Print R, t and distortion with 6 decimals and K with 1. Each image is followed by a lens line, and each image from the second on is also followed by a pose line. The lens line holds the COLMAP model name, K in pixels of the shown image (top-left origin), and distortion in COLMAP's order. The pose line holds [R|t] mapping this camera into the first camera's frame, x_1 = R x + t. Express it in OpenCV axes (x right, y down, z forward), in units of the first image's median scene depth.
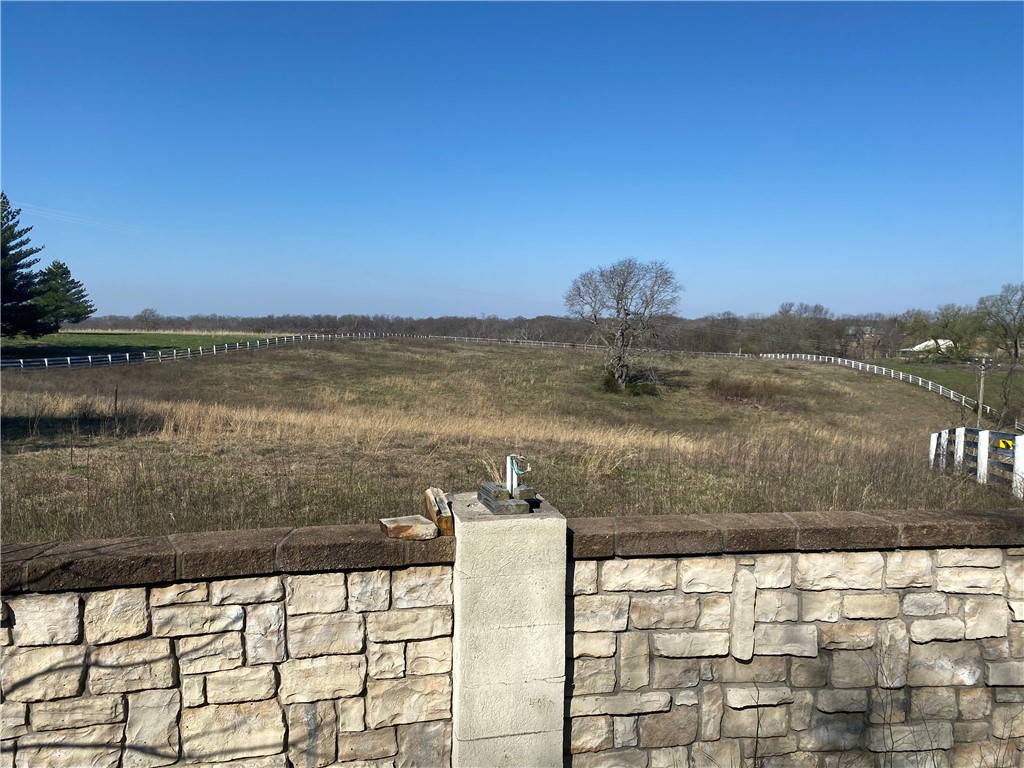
lens RADIAL K [[774.2, 0, 529.0], [0, 774.2, 385.2], [0, 0, 1]] dist [0.041951, -0.052559]
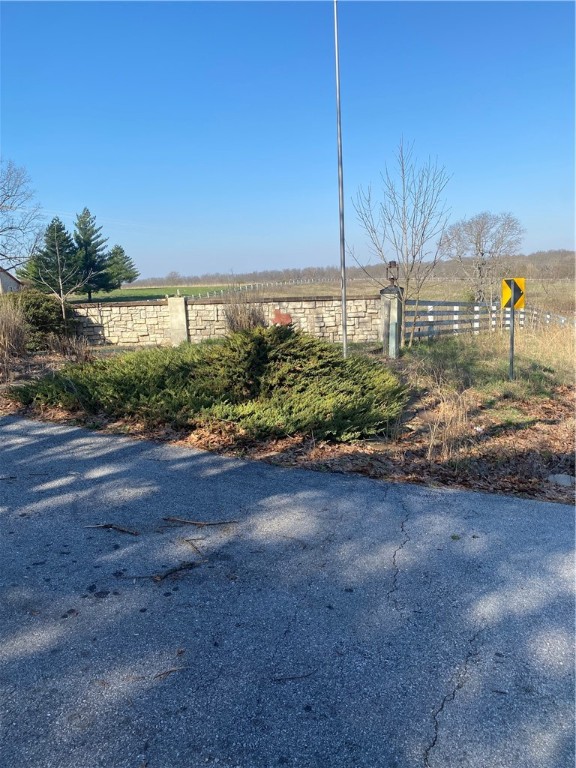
lens RADIAL K [[580.7, 0, 290.7], [0, 580.7, 384.9], [0, 0, 1]] dist [0.041951, -0.052559]
pose [[0.964232, -0.009383, -0.264893, 0.708445], [0.039838, 0.993151, 0.109835, 0.127528], [0.262048, -0.116459, 0.958002, -1.144546]]
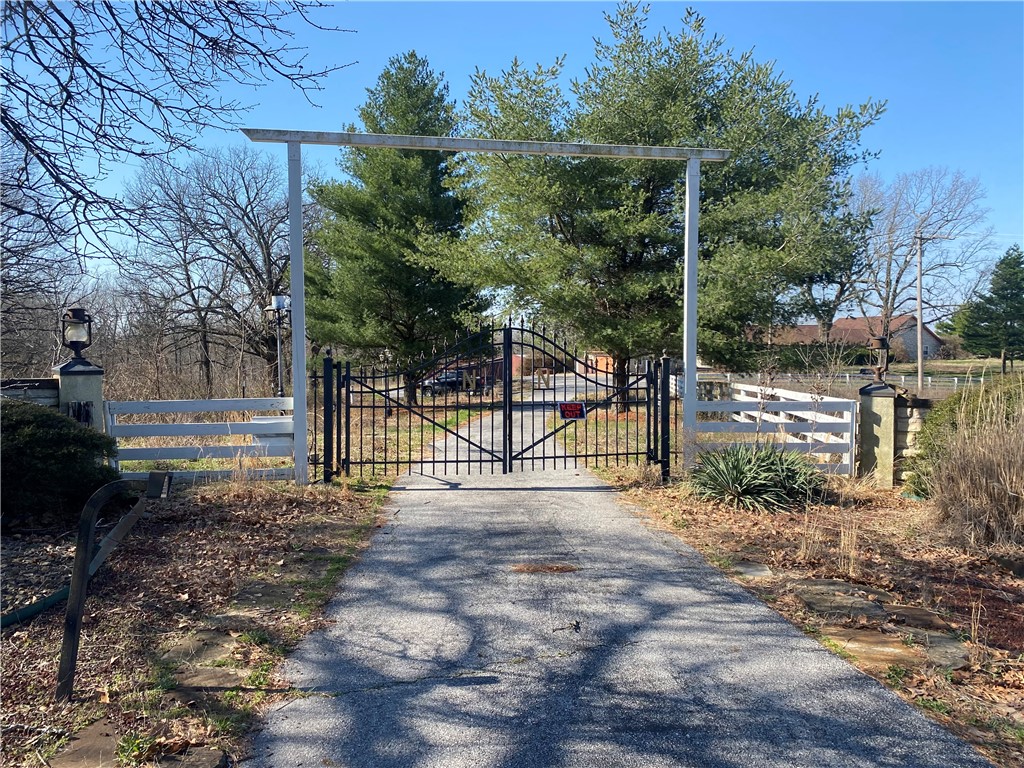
lens RADIAL K [[774.2, 0, 520.9], [0, 774.2, 383.8], [0, 0, 1]] dist [0.041951, -0.052559]
pose [[0.387276, 0.022838, -0.921681, 0.304390], [-0.053892, 0.998545, 0.002098, 0.075797], [0.920387, 0.048858, 0.387944, -0.854129]]
